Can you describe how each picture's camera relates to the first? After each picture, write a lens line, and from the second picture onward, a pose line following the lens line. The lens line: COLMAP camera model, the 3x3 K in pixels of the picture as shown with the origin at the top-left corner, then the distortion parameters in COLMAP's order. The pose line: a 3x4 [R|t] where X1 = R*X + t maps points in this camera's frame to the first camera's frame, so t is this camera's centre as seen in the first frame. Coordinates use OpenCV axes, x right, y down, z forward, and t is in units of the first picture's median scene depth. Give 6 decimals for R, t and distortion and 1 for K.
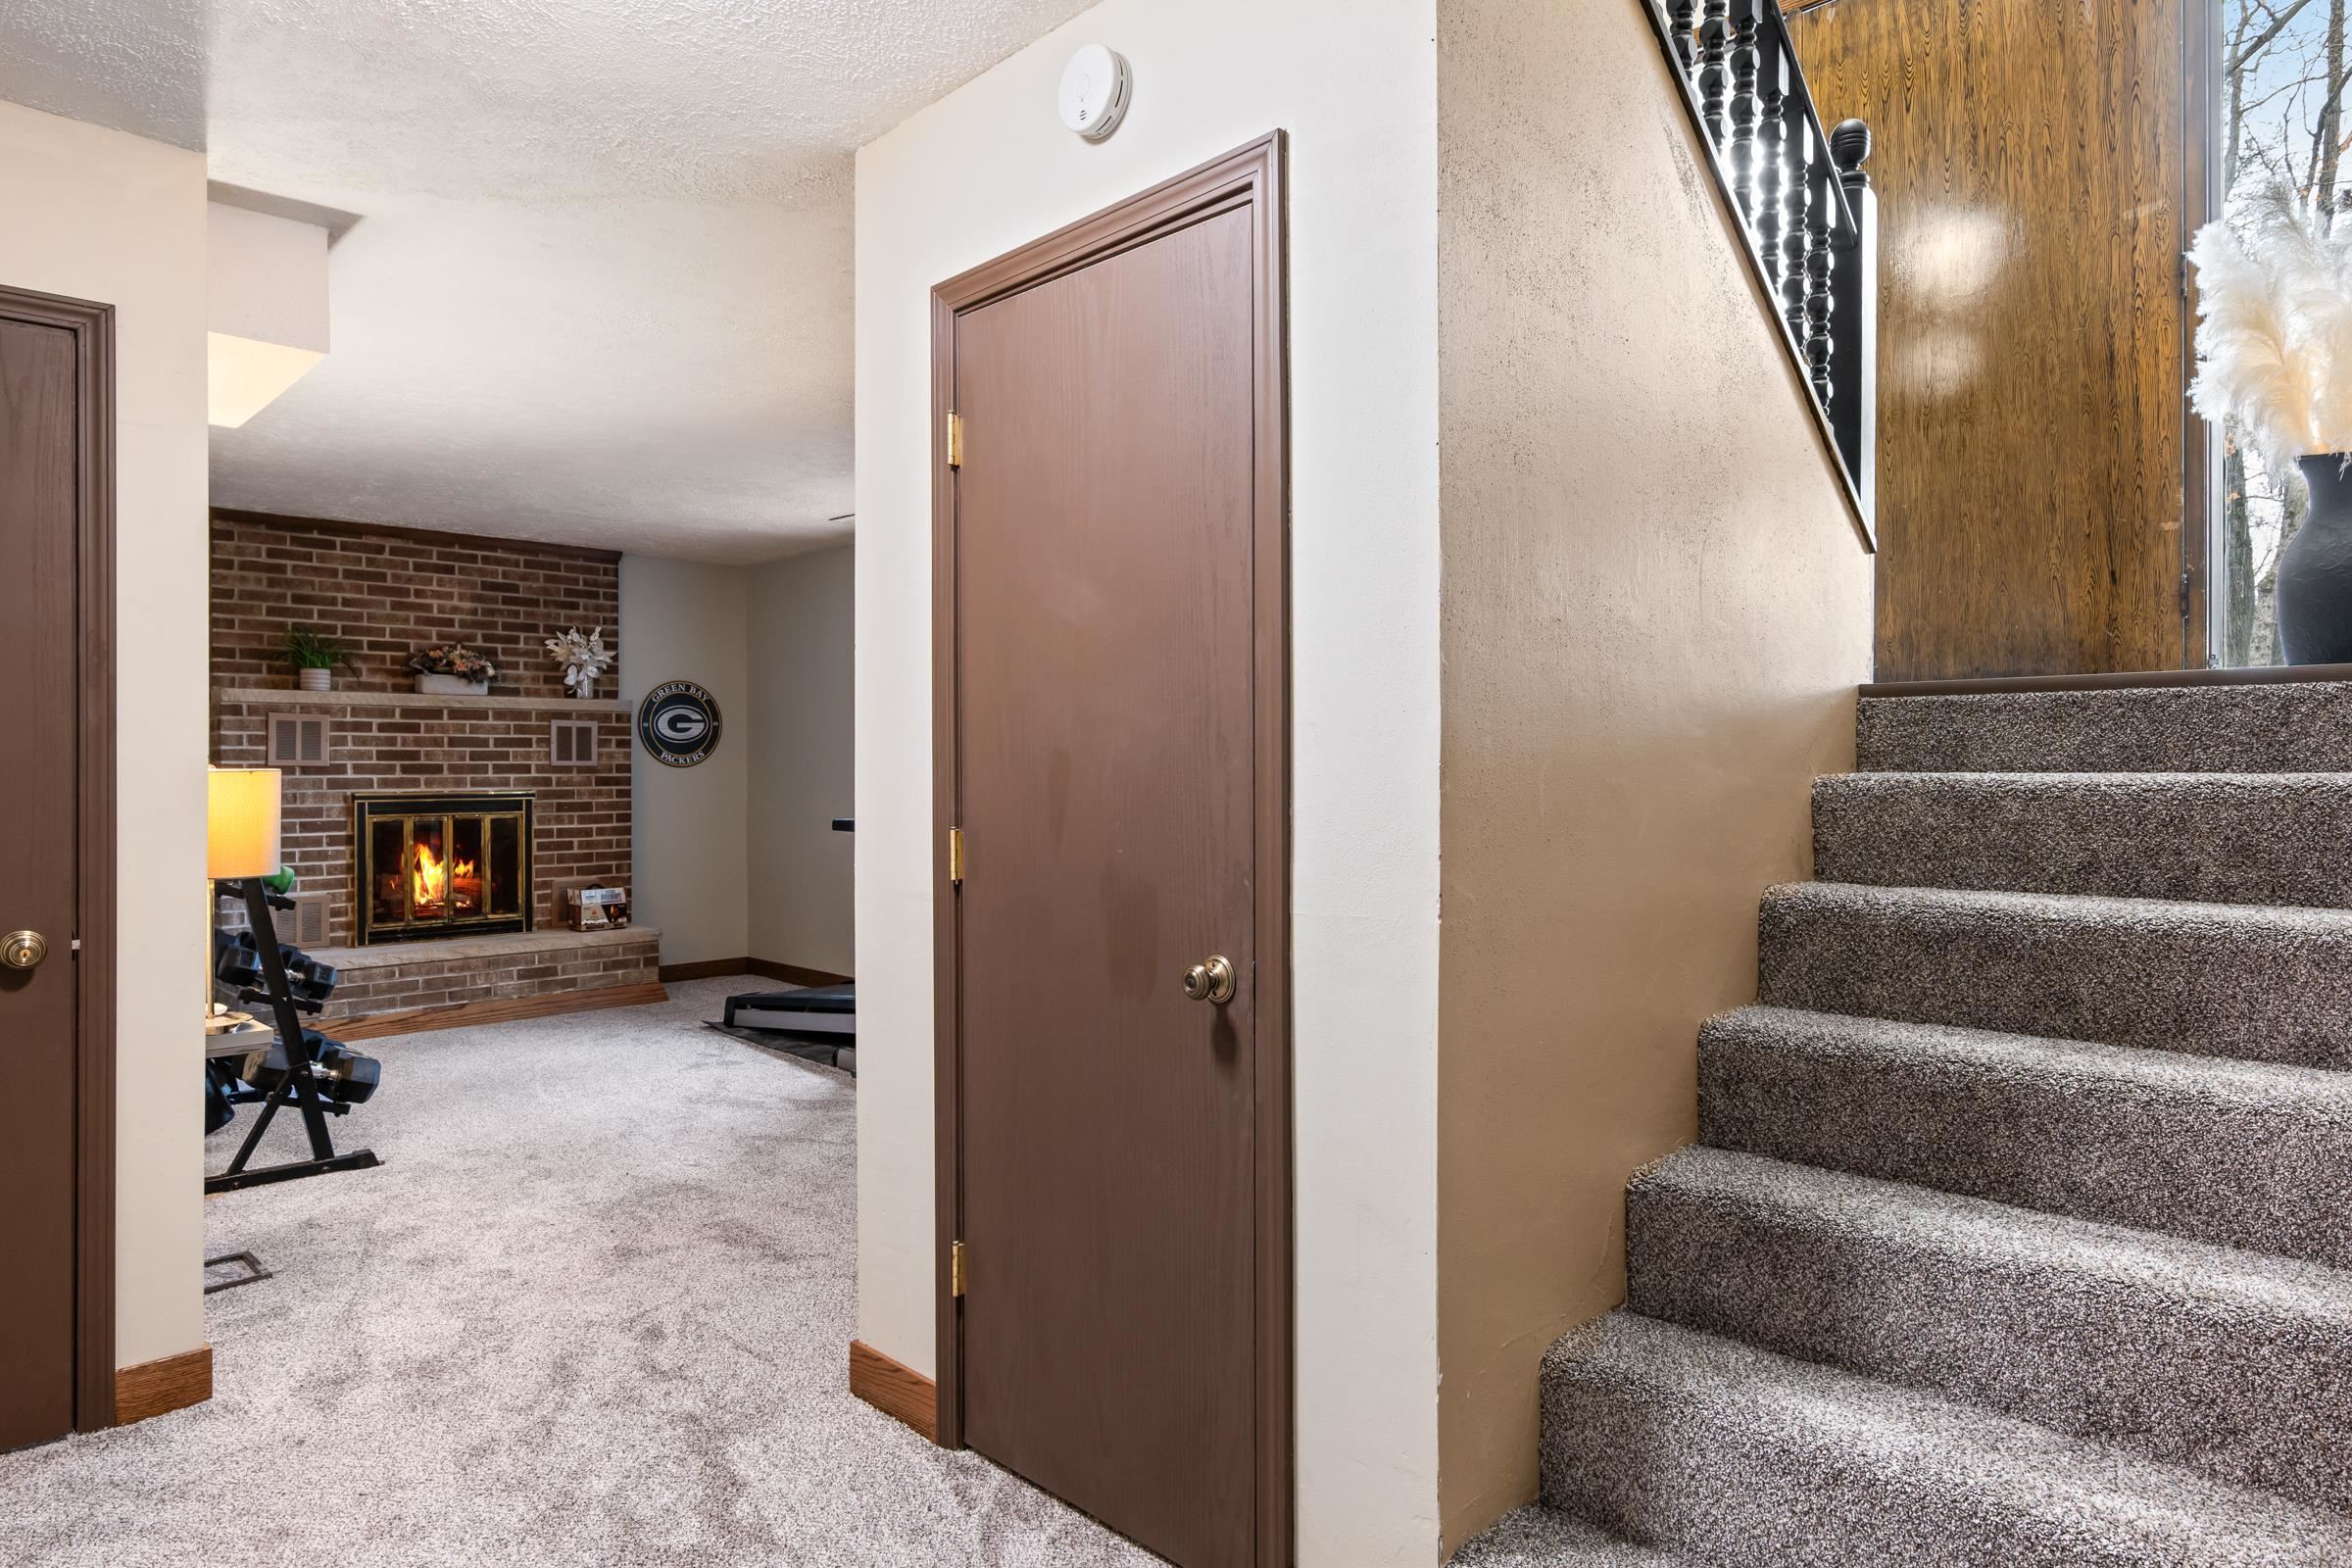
lens RADIAL K [[1381.5, 0, 1173.1], [0, 1381.5, 770.1], [0, 0, 1]] dist [0.000735, 0.000894]
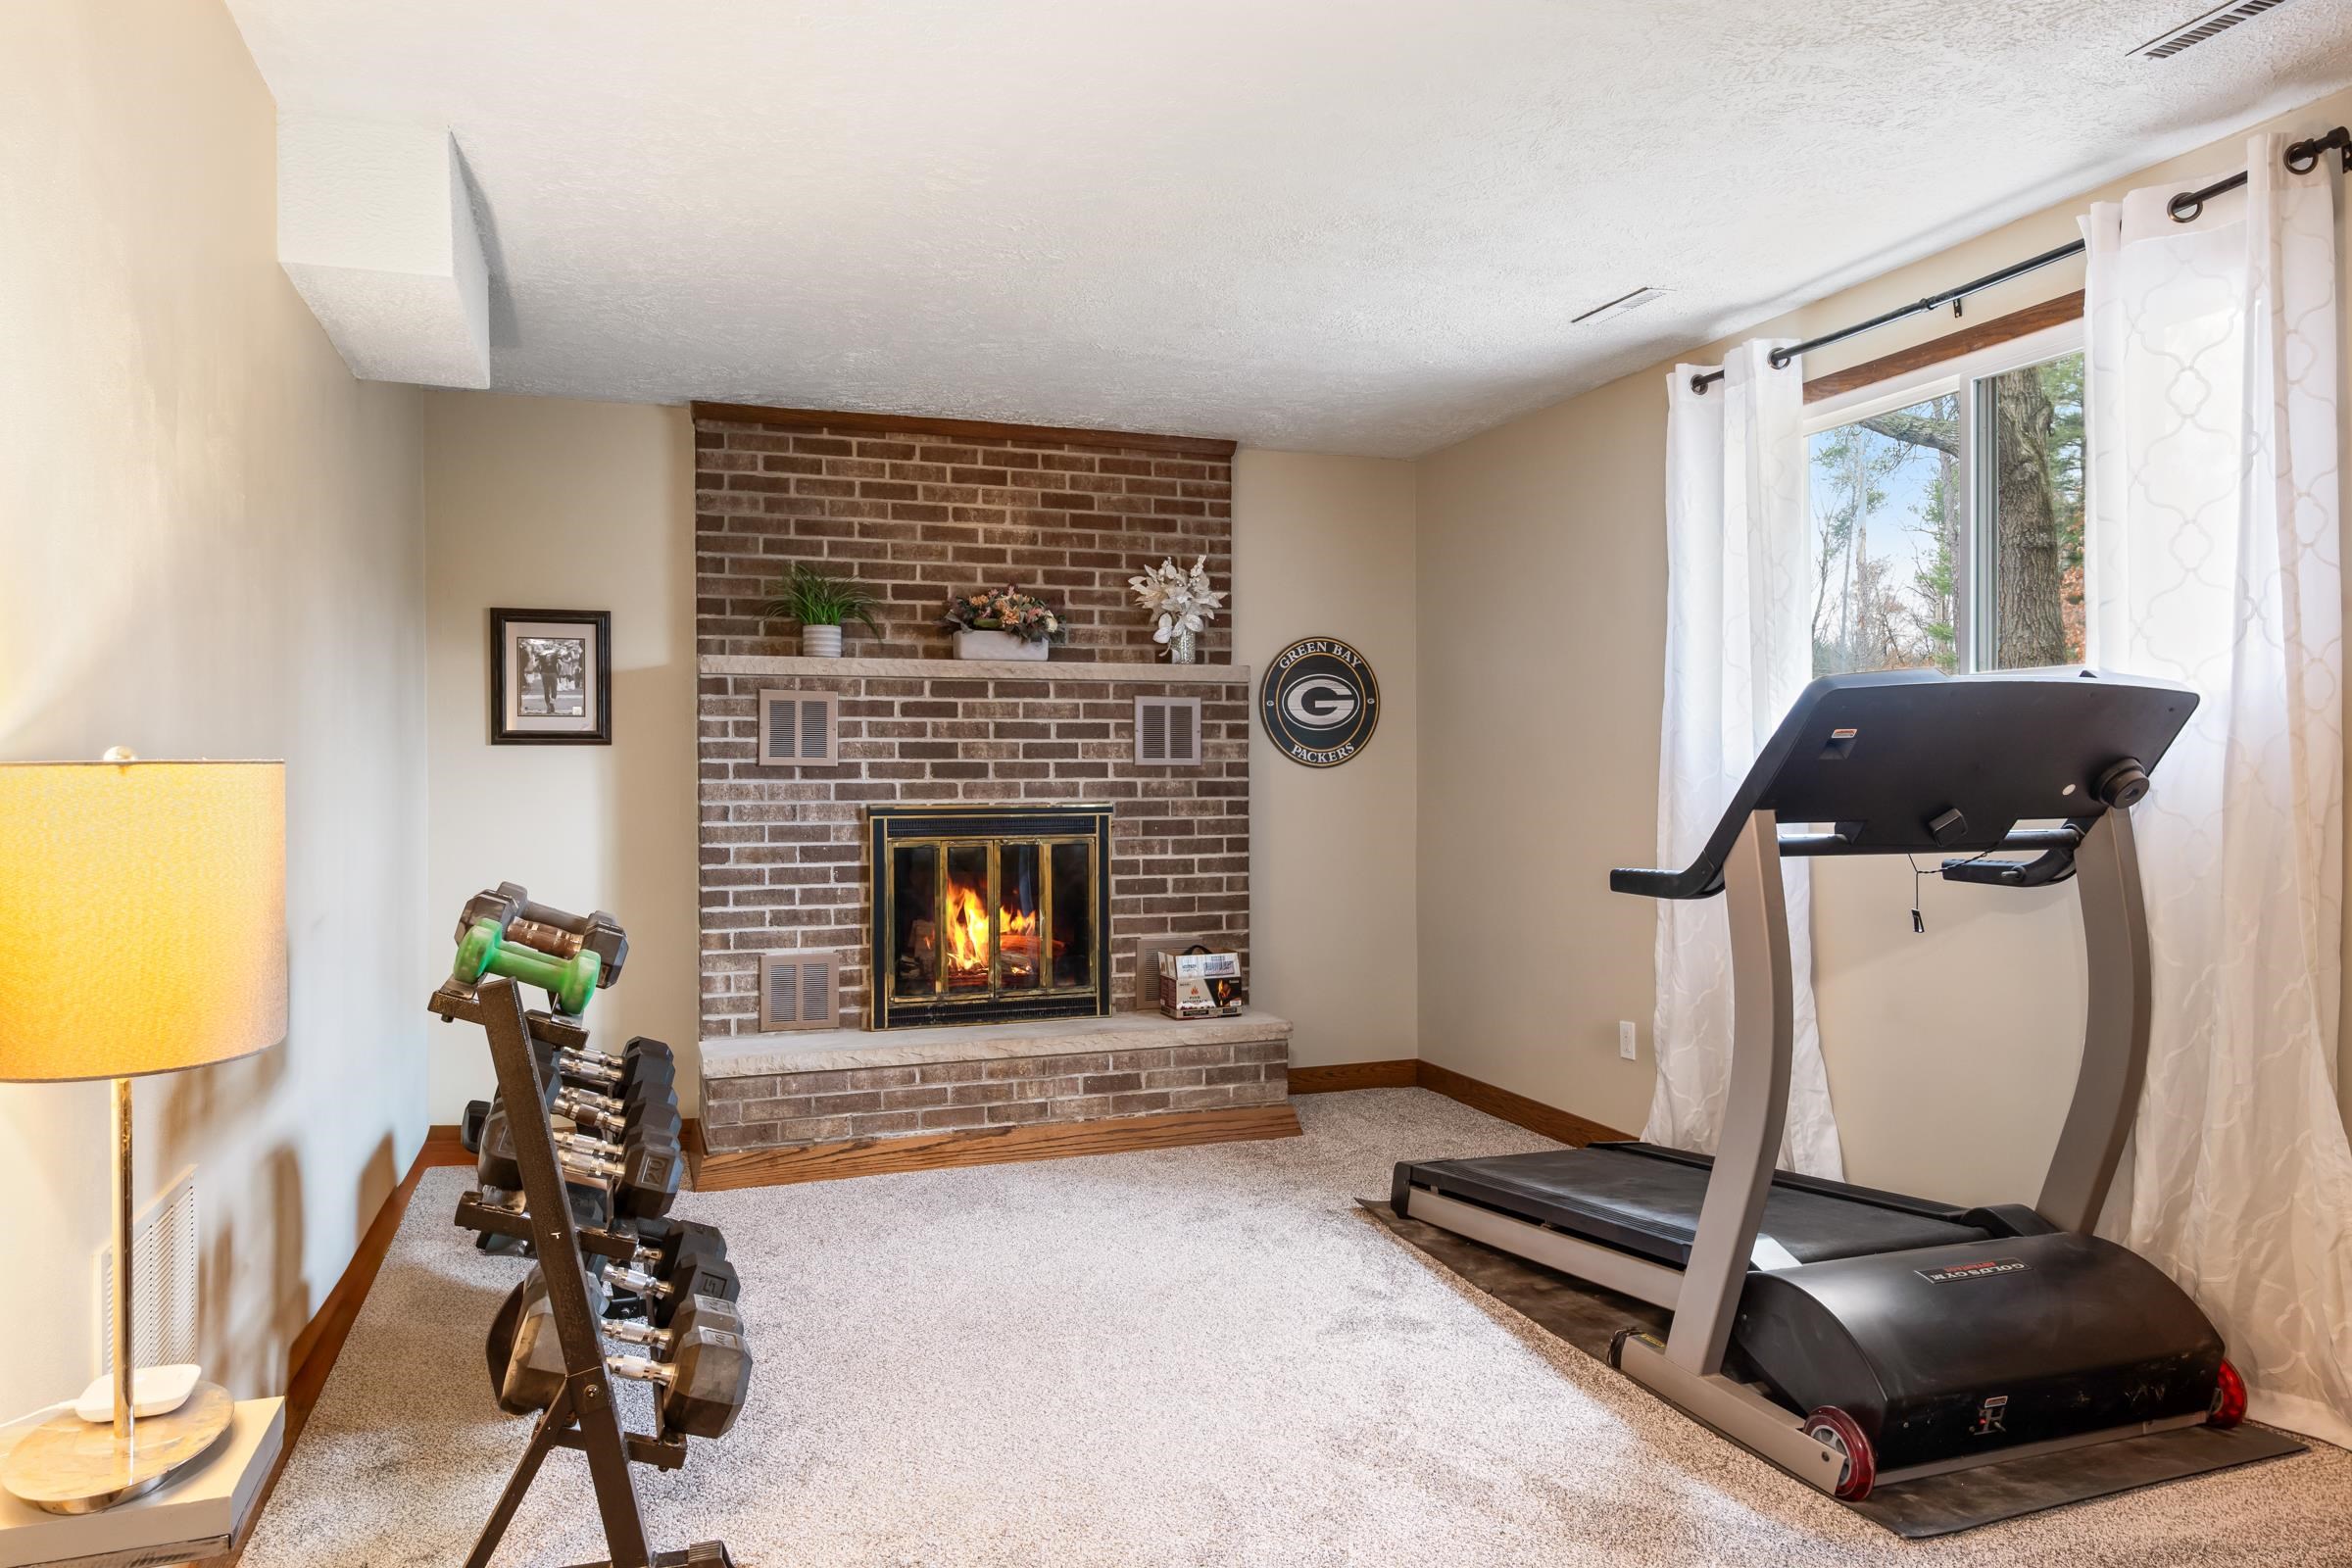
lens RADIAL K [[1563.7, 0, 1176.0], [0, 1563.7, 784.0], [0, 0, 1]] dist [0.000262, 0.000167]
pose [[0.907368, 0.001684, -0.420335, -0.121288], [0.000679, 0.999985, 0.005470, 0.001775], [0.420338, -0.005248, 0.907353, 0.338917]]
